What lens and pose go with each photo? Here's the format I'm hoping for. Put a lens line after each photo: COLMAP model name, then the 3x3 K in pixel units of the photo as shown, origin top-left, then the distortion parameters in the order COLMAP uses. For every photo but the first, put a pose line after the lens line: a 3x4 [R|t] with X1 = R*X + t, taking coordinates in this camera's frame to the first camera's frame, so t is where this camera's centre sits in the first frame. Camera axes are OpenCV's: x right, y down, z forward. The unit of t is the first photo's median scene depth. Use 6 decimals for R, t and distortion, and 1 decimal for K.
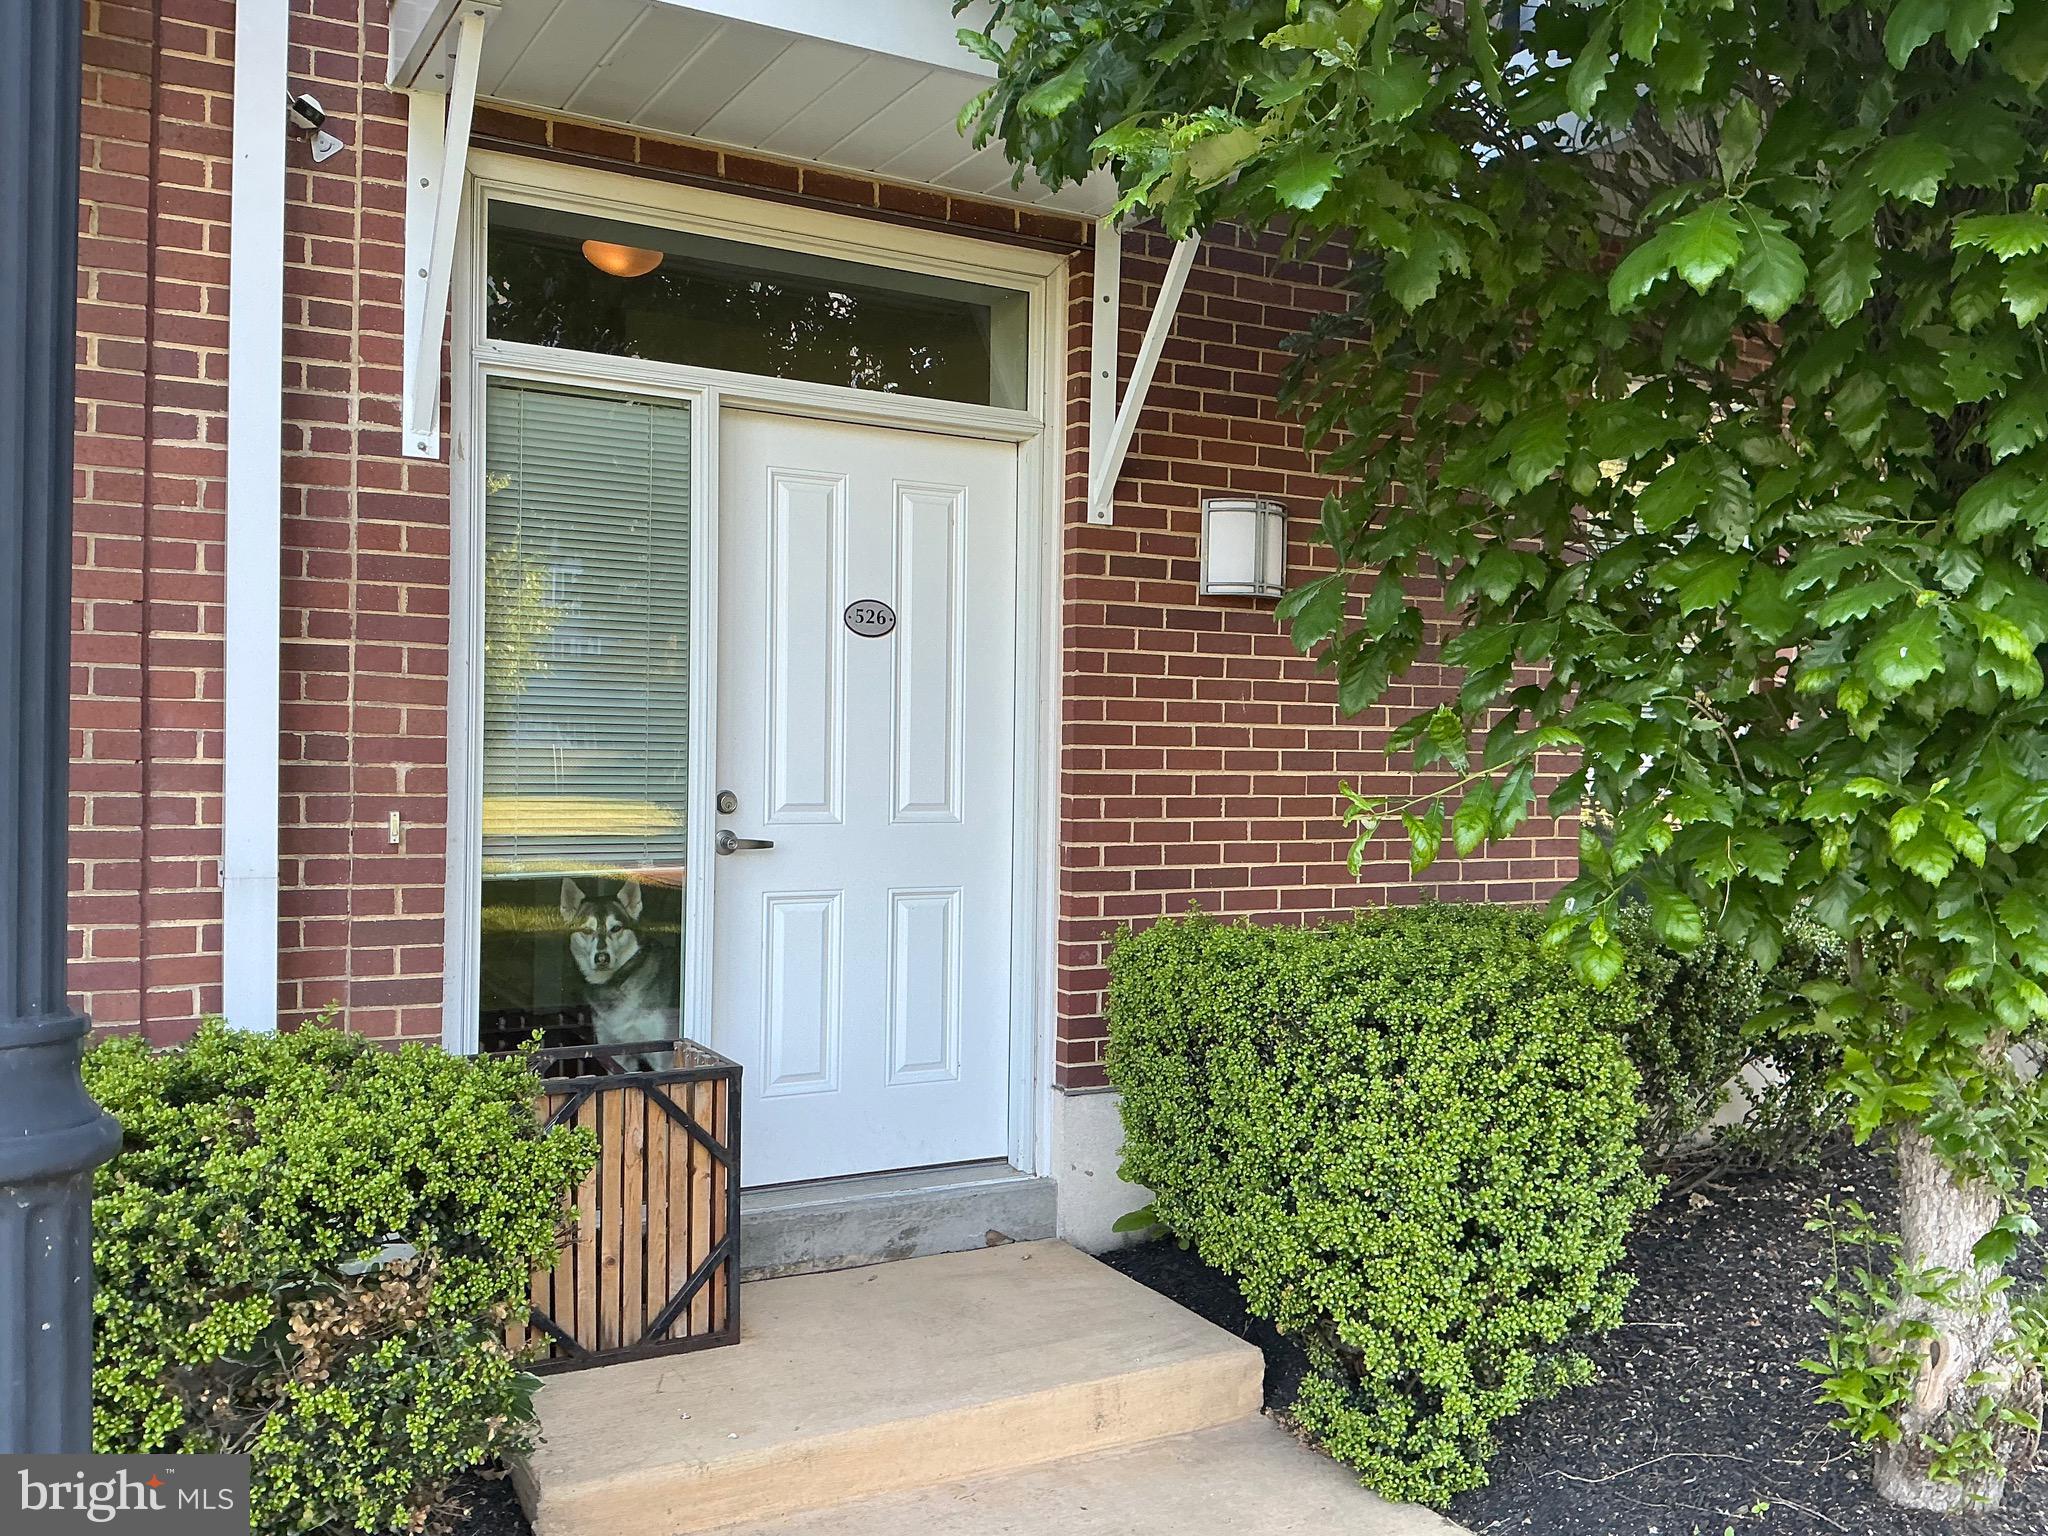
lens RADIAL K [[1674.8, 0, 1012.2], [0, 1674.8, 779.7], [0, 0, 1]] dist [-0.011746, -0.019671]
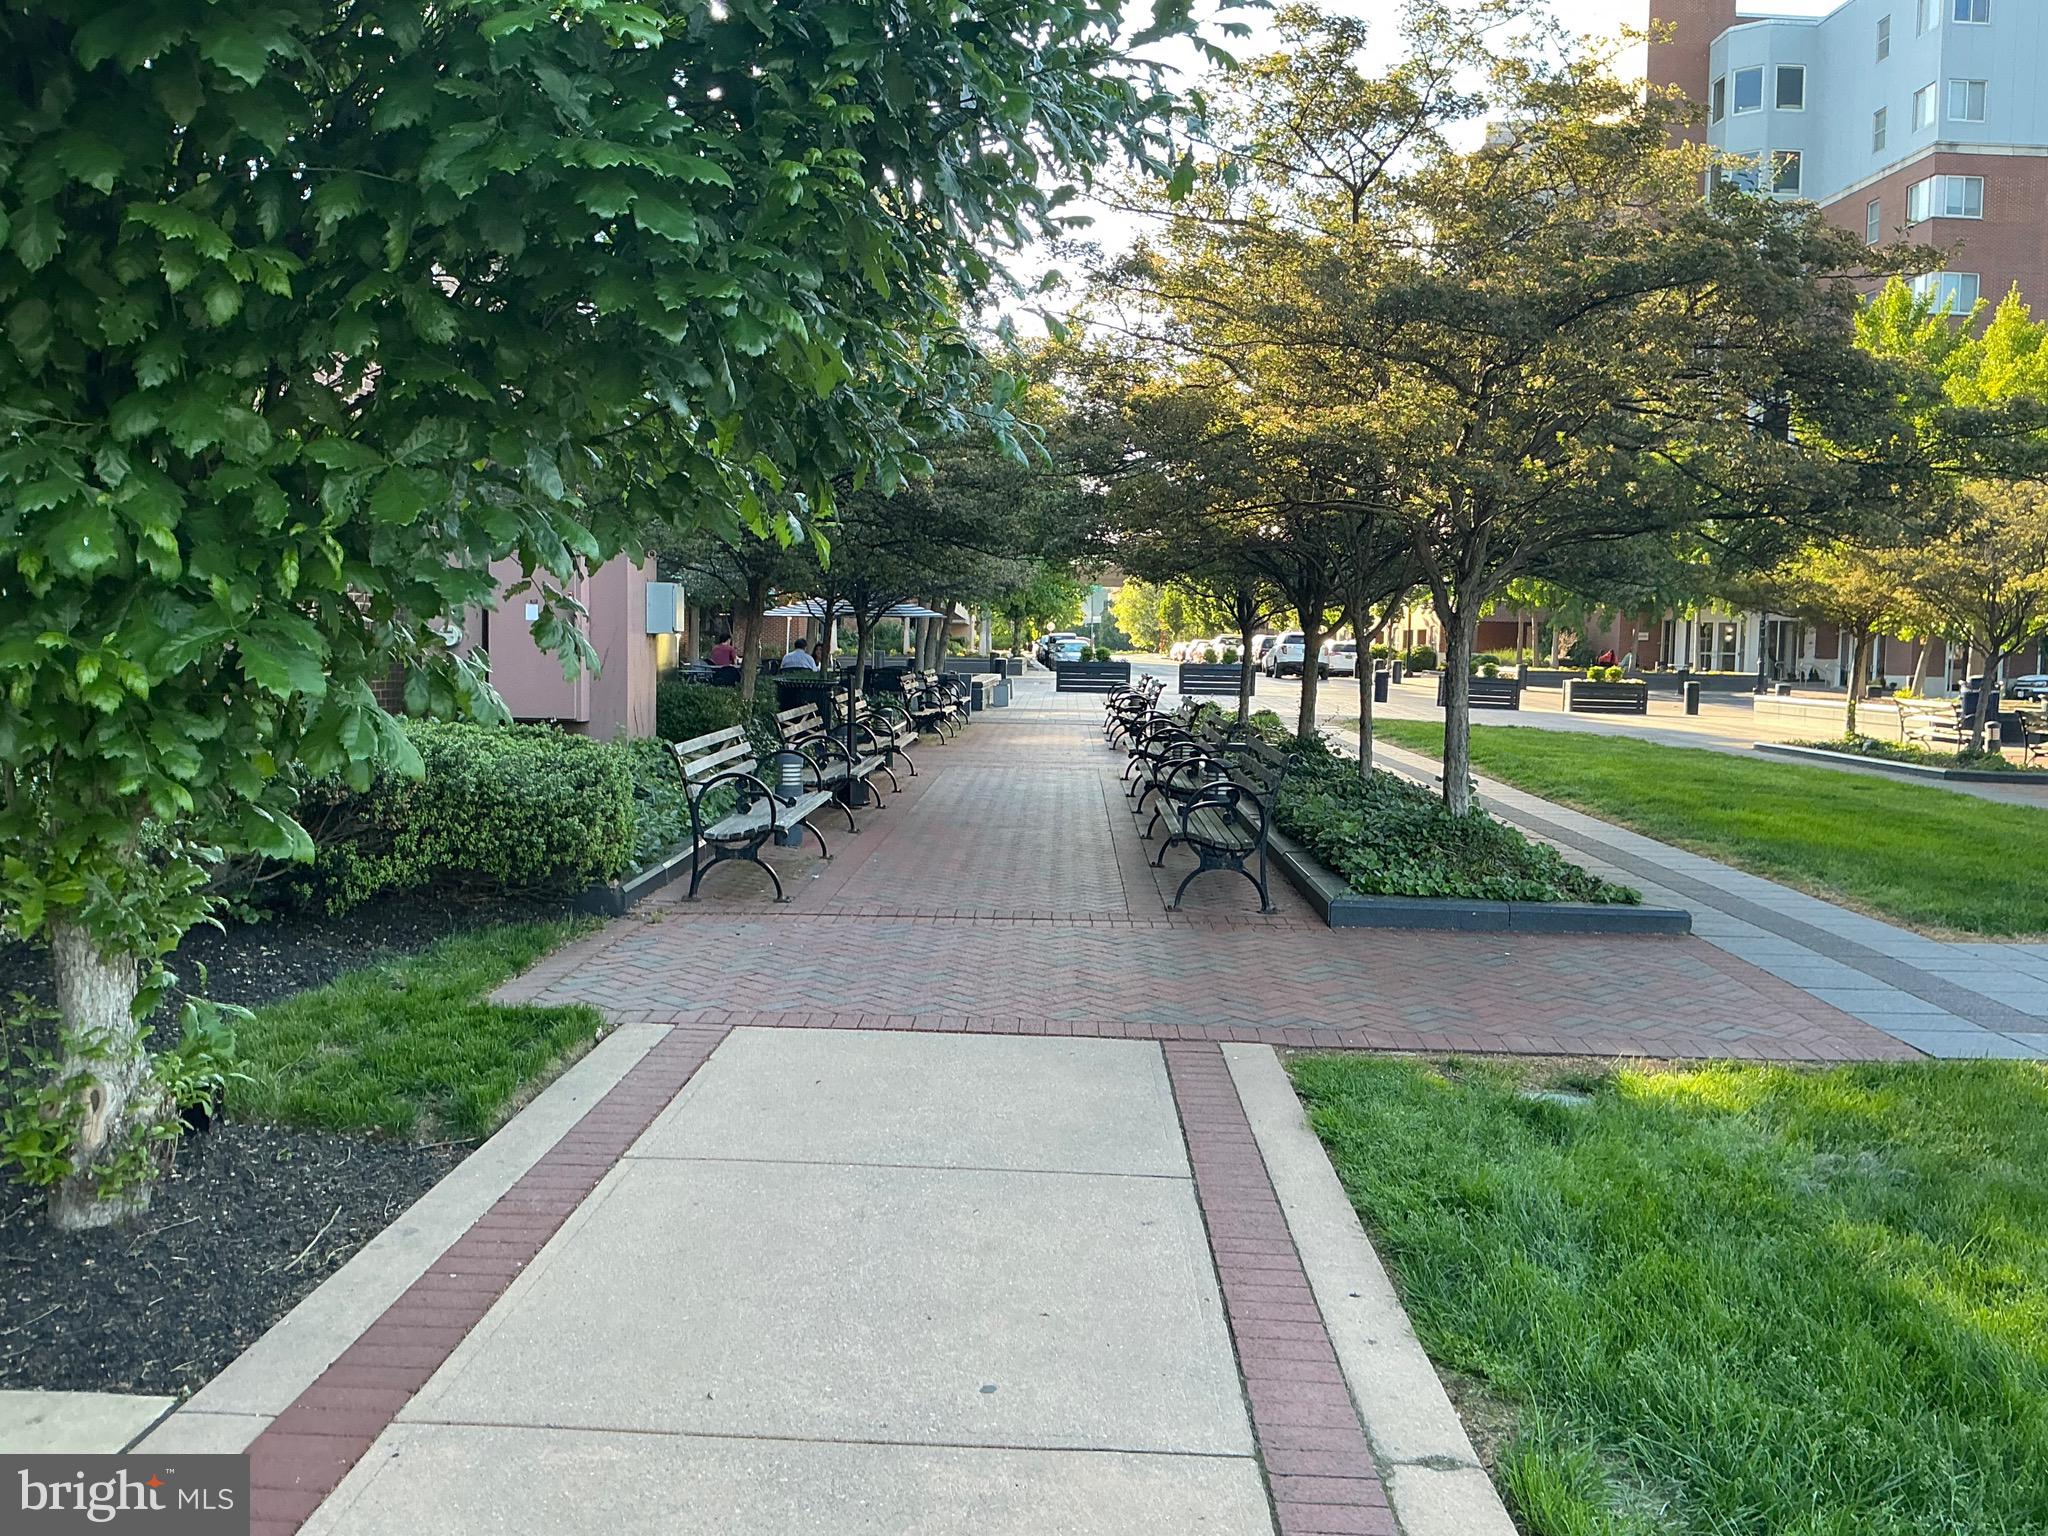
lens RADIAL K [[1674.8, 0, 1021.0], [0, 1674.8, 765.1], [0, 0, 1]] dist [-0.011746, -0.019671]
pose [[0.484238, -0.068380, 0.872260, -0.225208], [-0.008264, 0.996539, 0.082711, -0.010730], [-0.874897, -0.047260, 0.481997, -0.239225]]
